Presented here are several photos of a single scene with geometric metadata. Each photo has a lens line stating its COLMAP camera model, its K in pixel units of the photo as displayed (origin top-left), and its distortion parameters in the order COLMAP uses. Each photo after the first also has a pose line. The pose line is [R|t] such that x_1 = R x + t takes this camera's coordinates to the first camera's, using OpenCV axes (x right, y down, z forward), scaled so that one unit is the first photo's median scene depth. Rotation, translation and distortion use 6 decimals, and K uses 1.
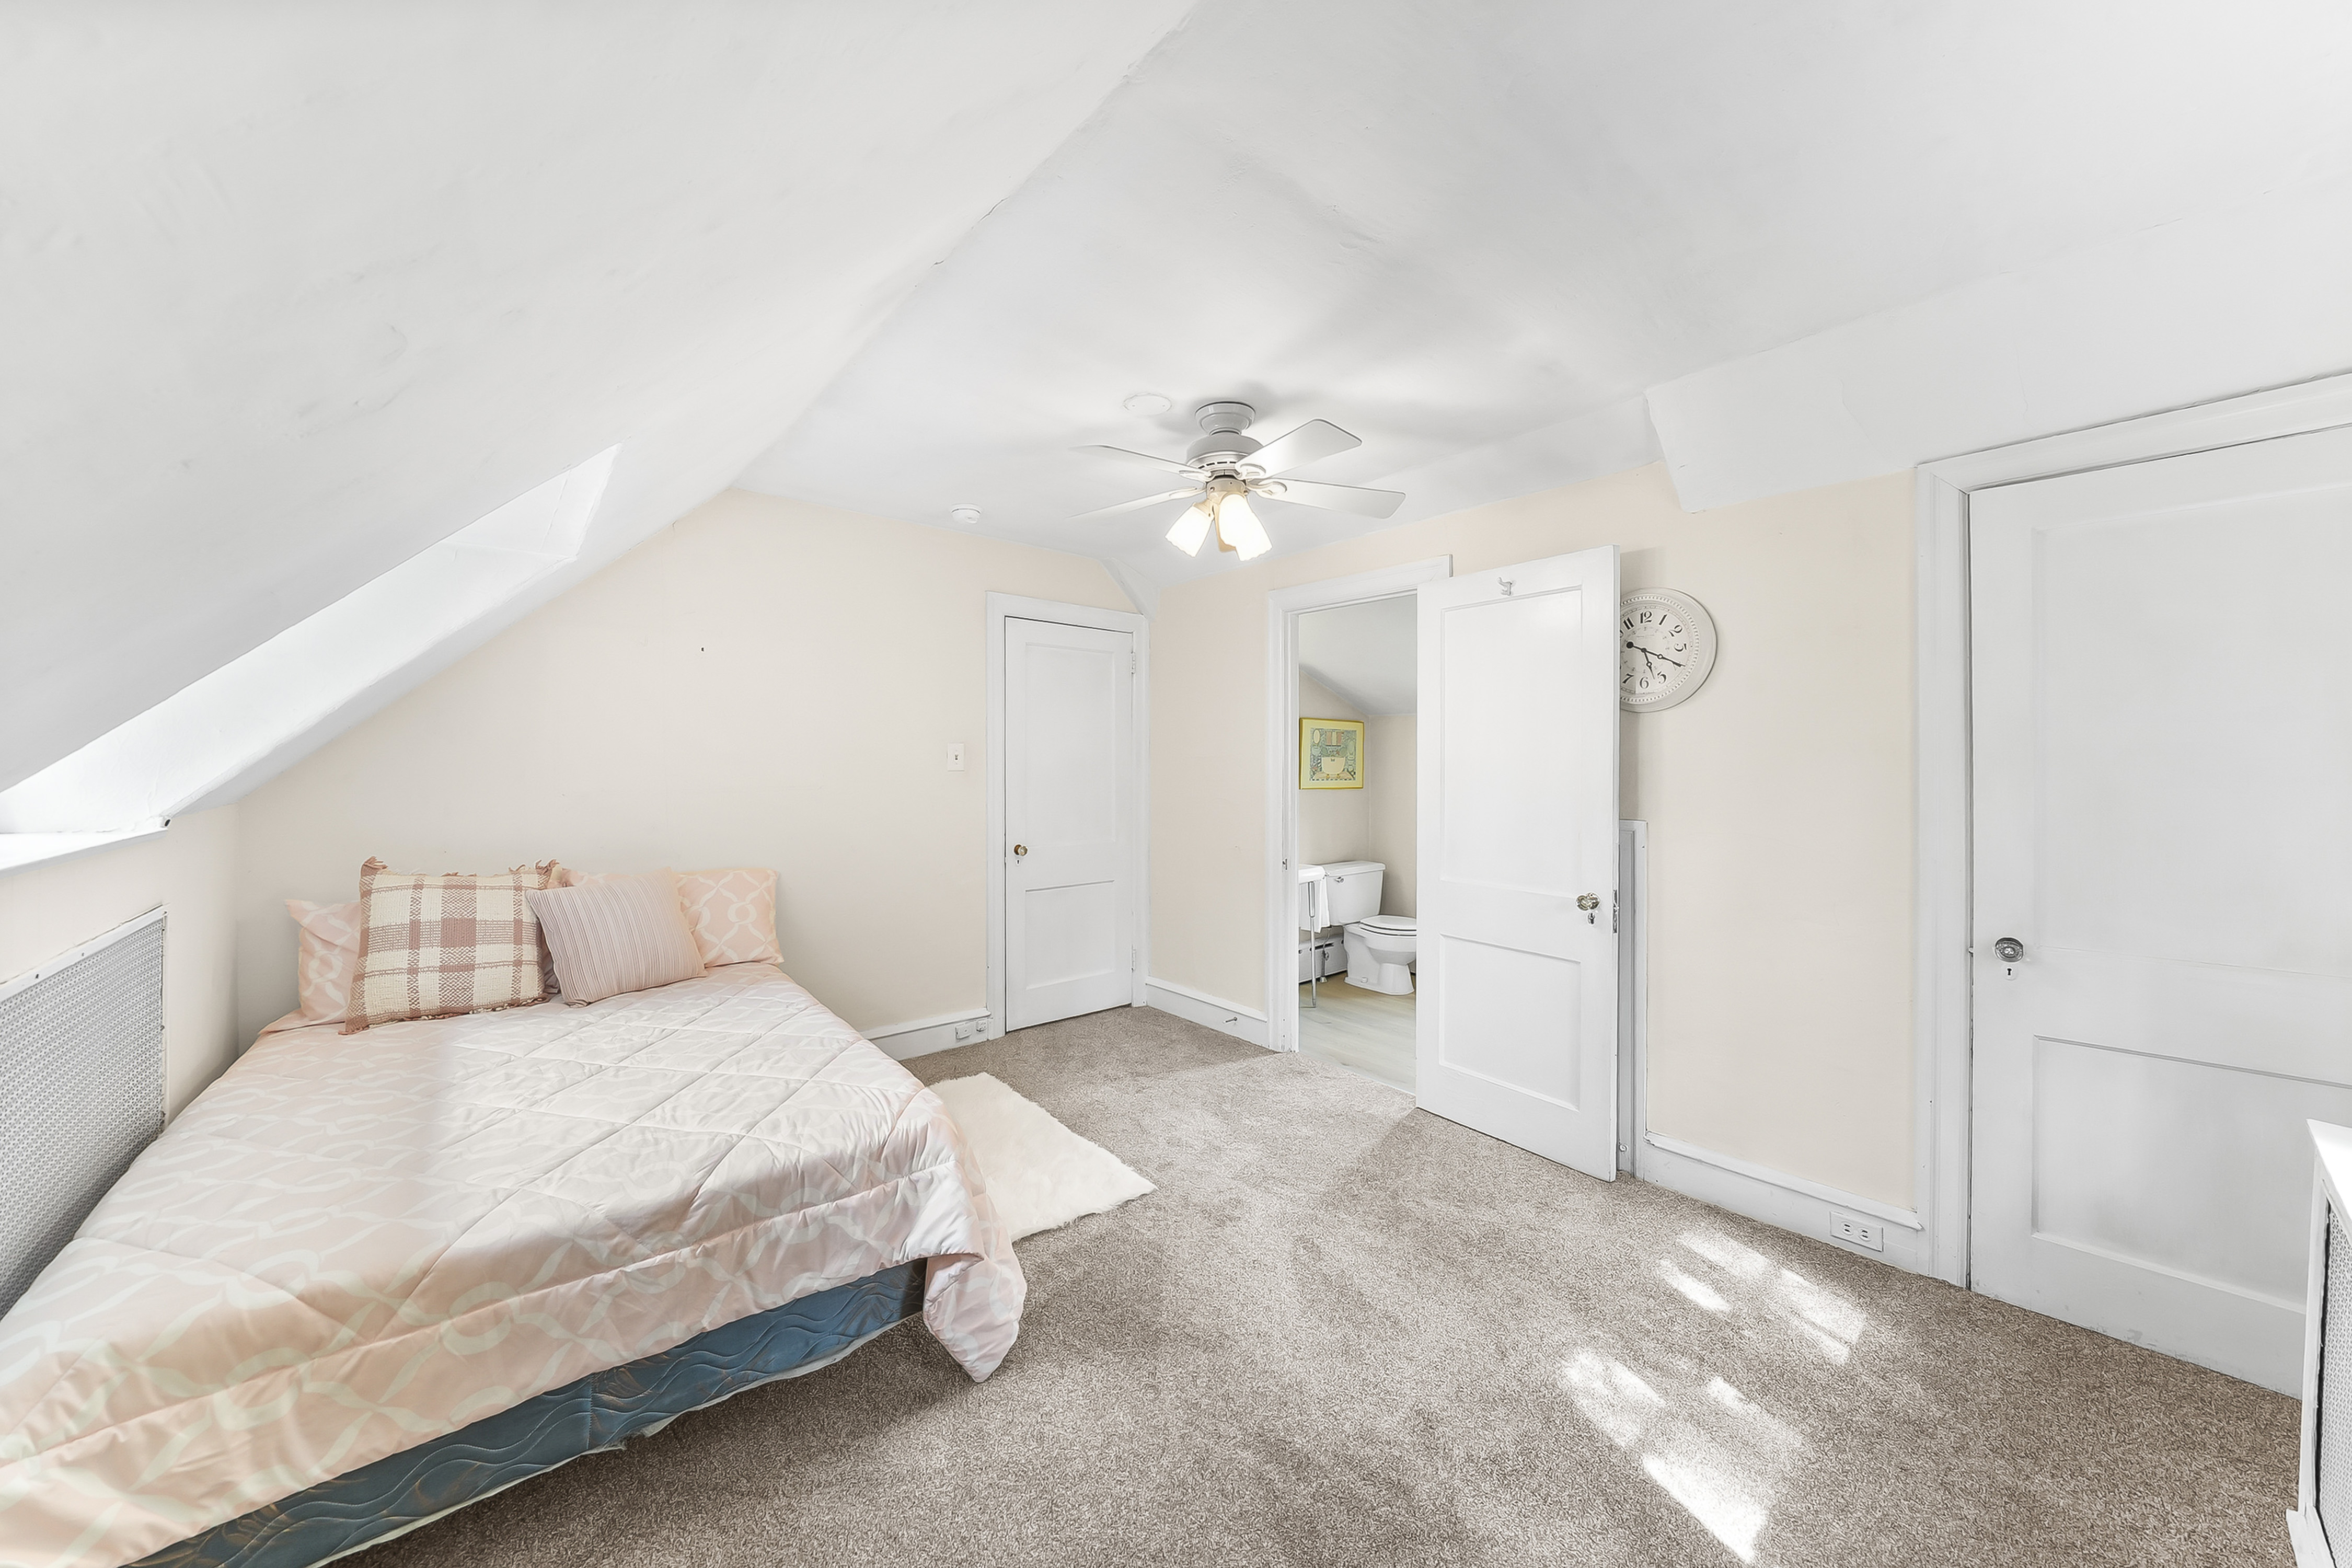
lens RADIAL K [[824.5, 0, 1187.9], [0, 824.5, 760.3], [0, 0, 1]] dist [-0.017848, 0.002003]
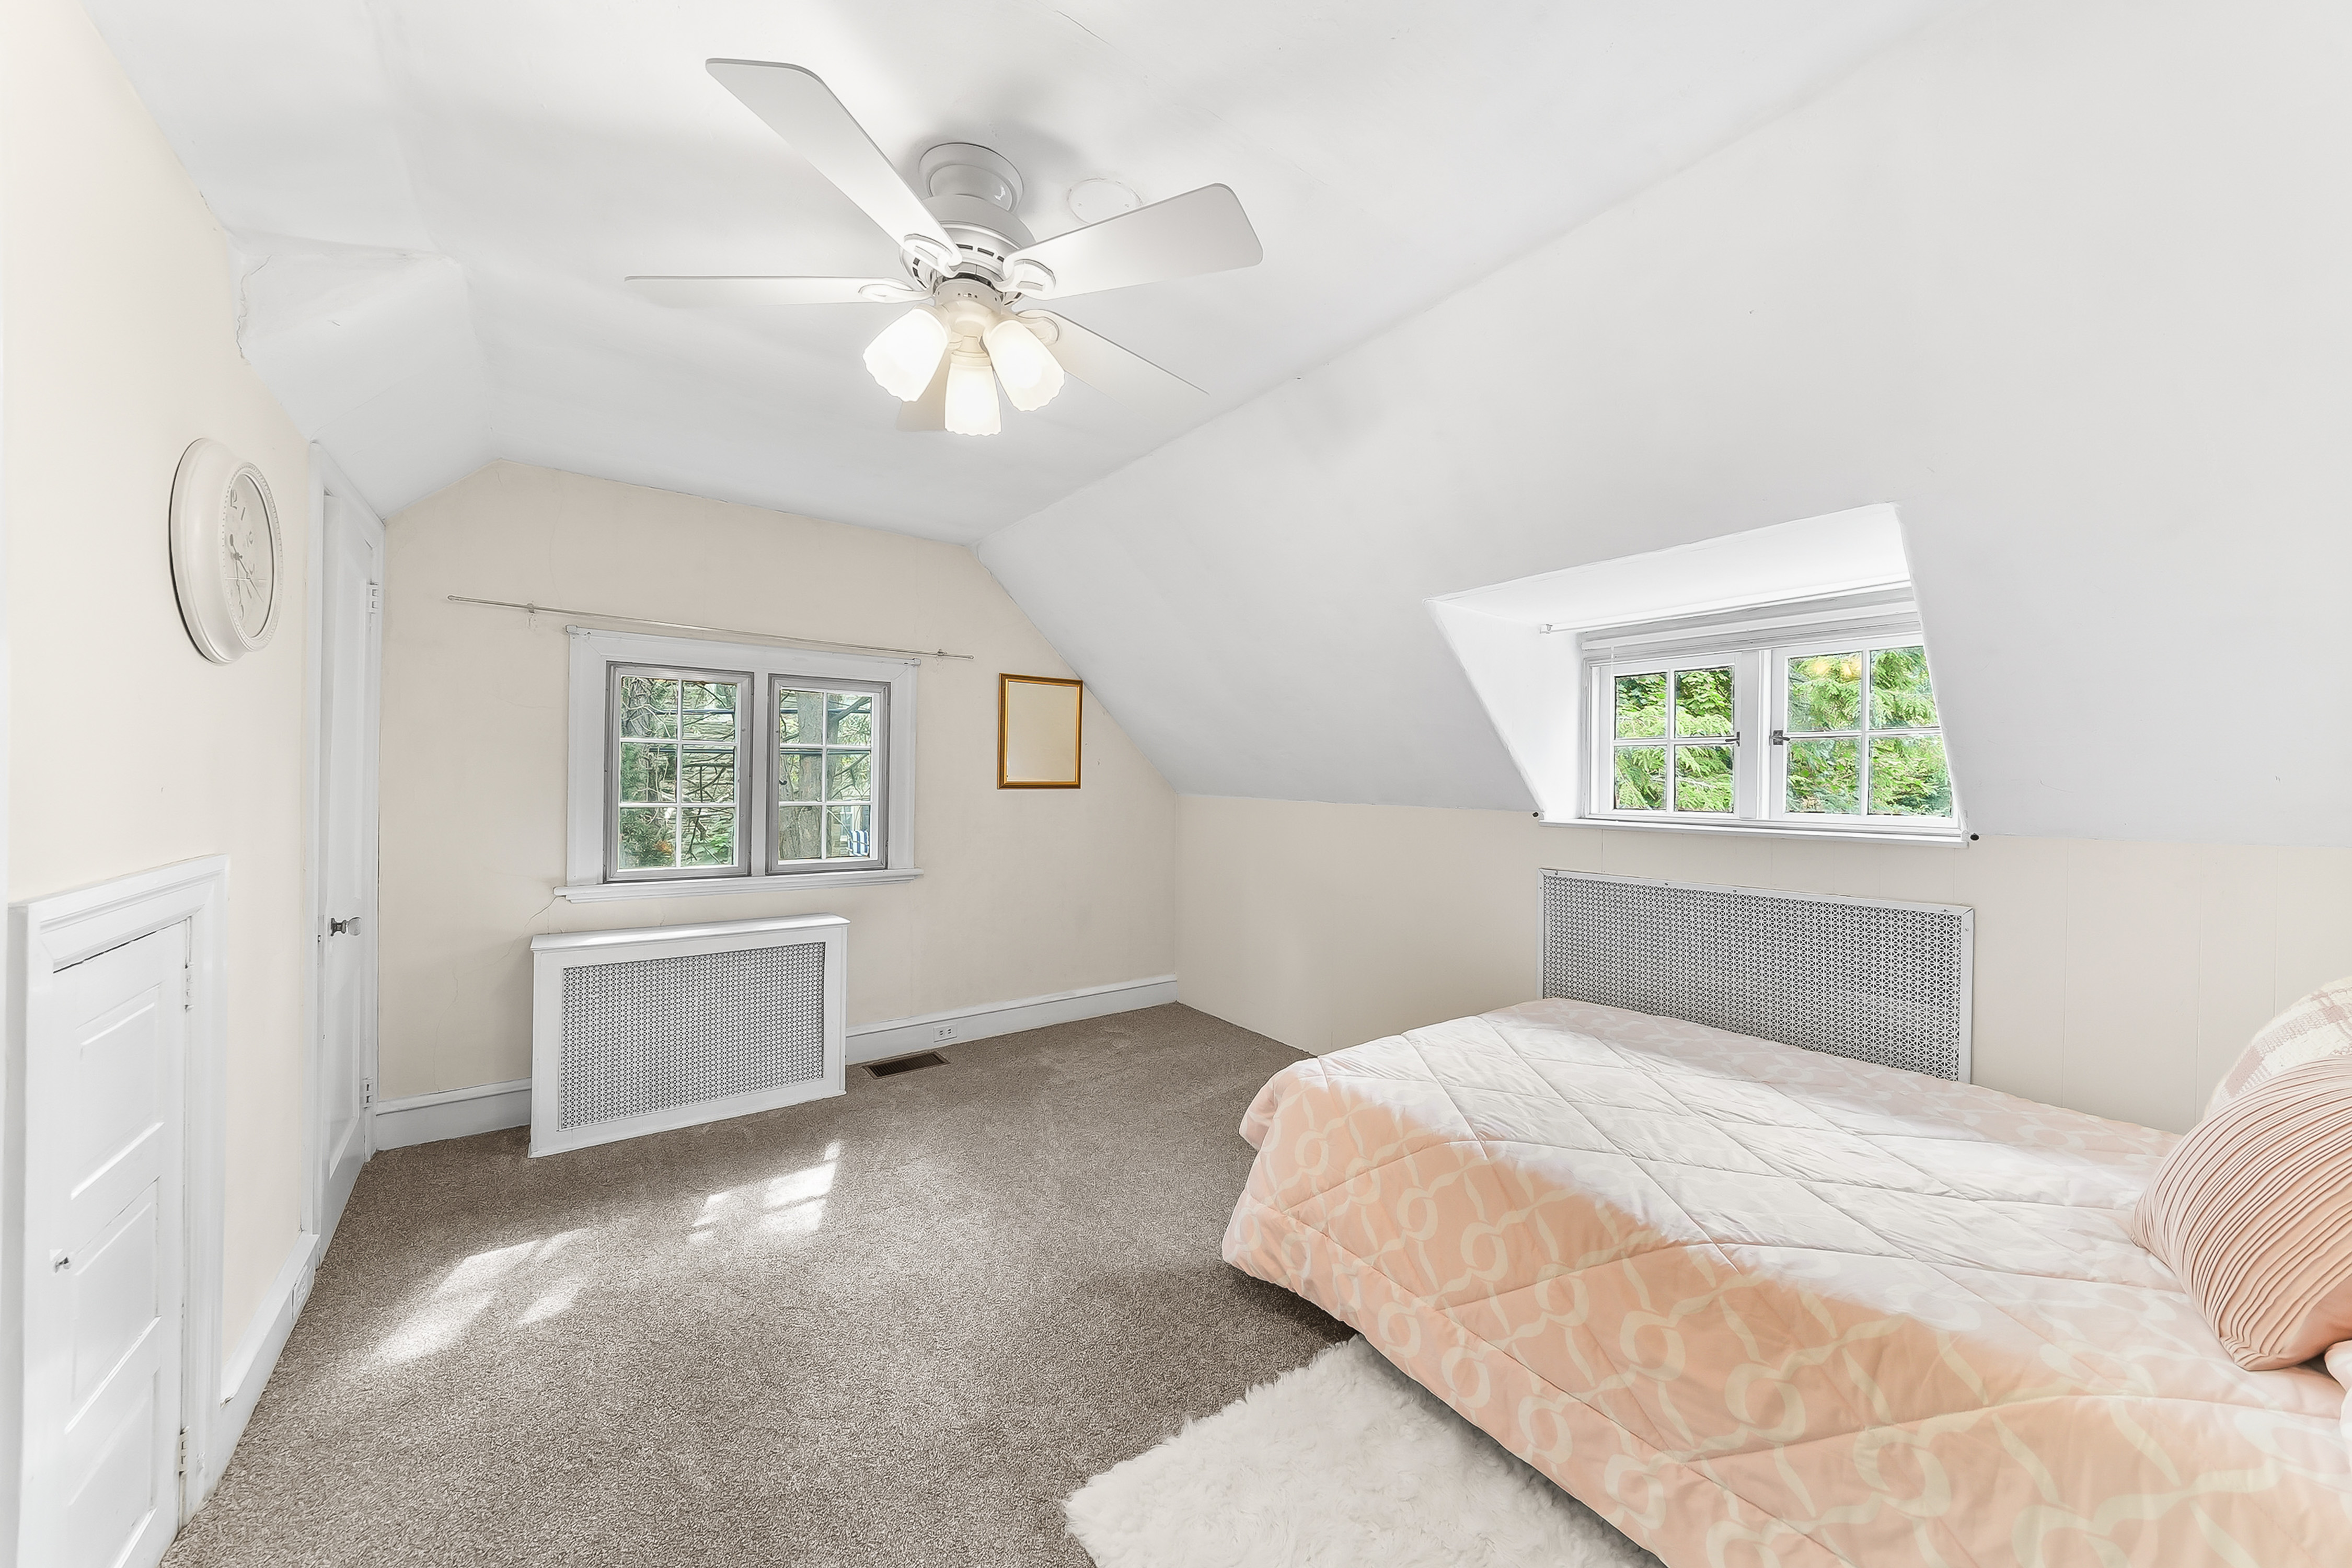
lens RADIAL K [[824.5, 0, 1187.9], [0, 824.5, 760.3], [0, 0, 1]] dist [-0.017848, 0.002003]
pose [[-0.997454, -0.020171, 0.068395, -0.217671], [-0.020554, 0.999777, -0.004892, -0.009195], [-0.068281, -0.006285, -0.997646, 2.178651]]
